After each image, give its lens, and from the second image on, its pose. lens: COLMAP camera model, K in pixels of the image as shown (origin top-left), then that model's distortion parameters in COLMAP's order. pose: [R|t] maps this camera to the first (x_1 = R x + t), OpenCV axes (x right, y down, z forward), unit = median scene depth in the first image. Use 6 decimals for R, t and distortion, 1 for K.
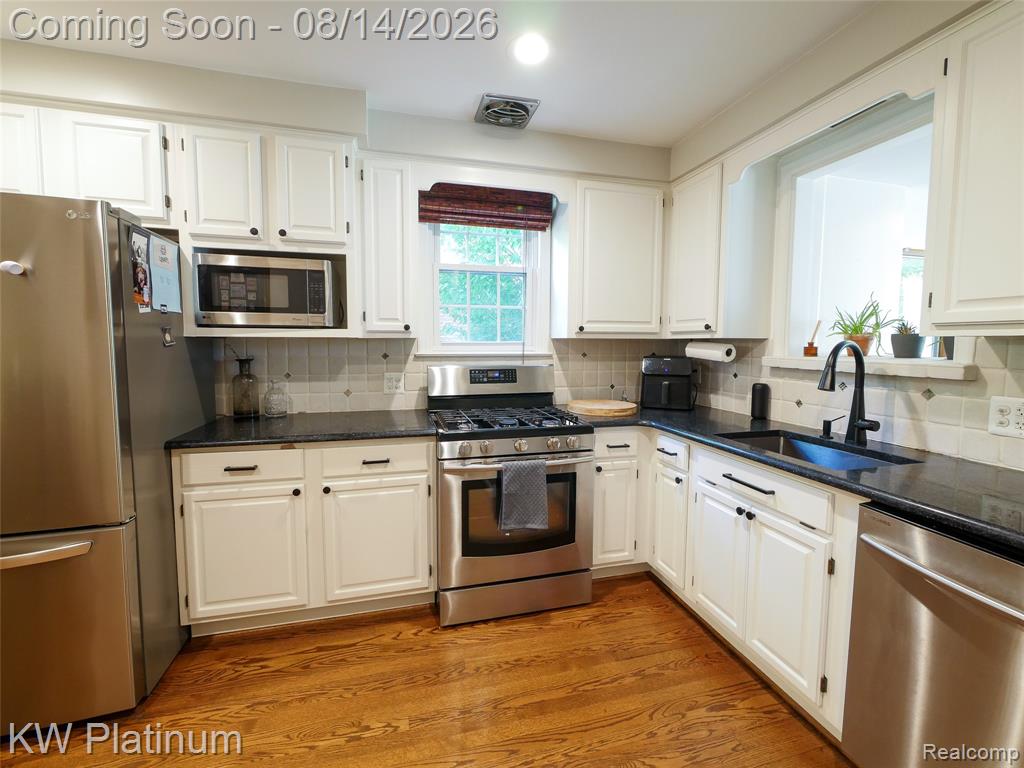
lens RADIAL K [[431.7, 0, 507.6], [0, 431.7, 373.5], [0, 0, 1]] dist [-0.003838, -0.000274]
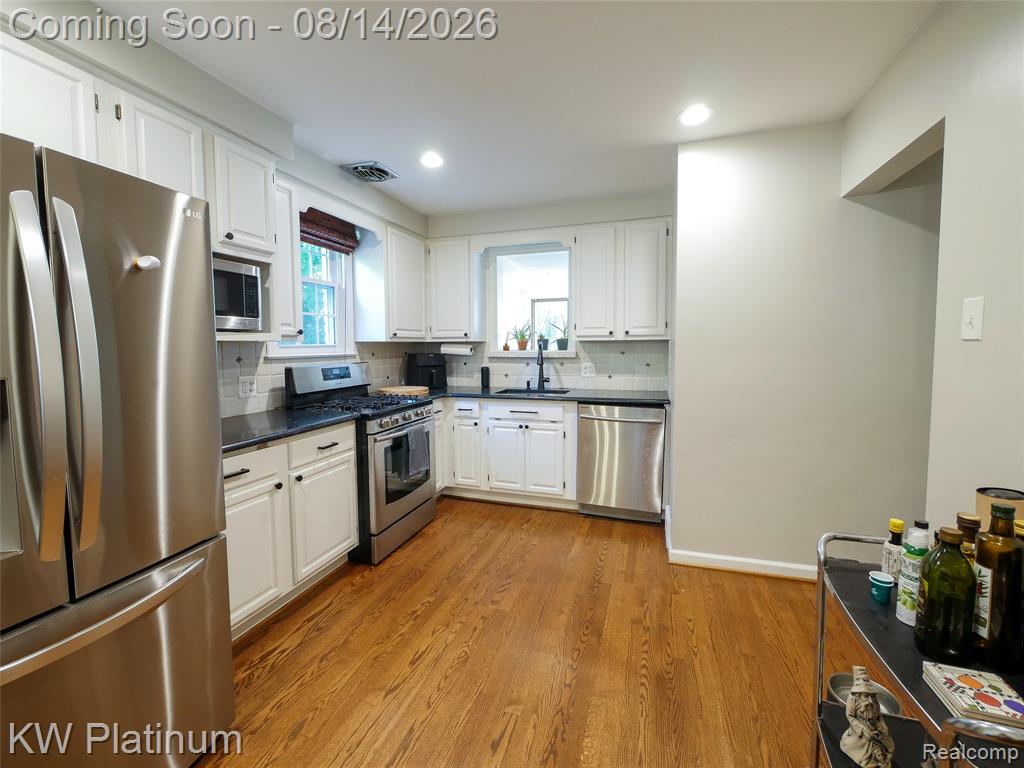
lens RADIAL K [[431.7, 0, 507.6], [0, 431.7, 373.5], [0, 0, 1]] dist [-0.003838, -0.000274]
pose [[0.550285, -0.062880, 0.832606, -0.914393], [0.068451, 0.997201, 0.030070, 0.003794], [-0.832166, 0.040445, 0.553049, -0.064016]]
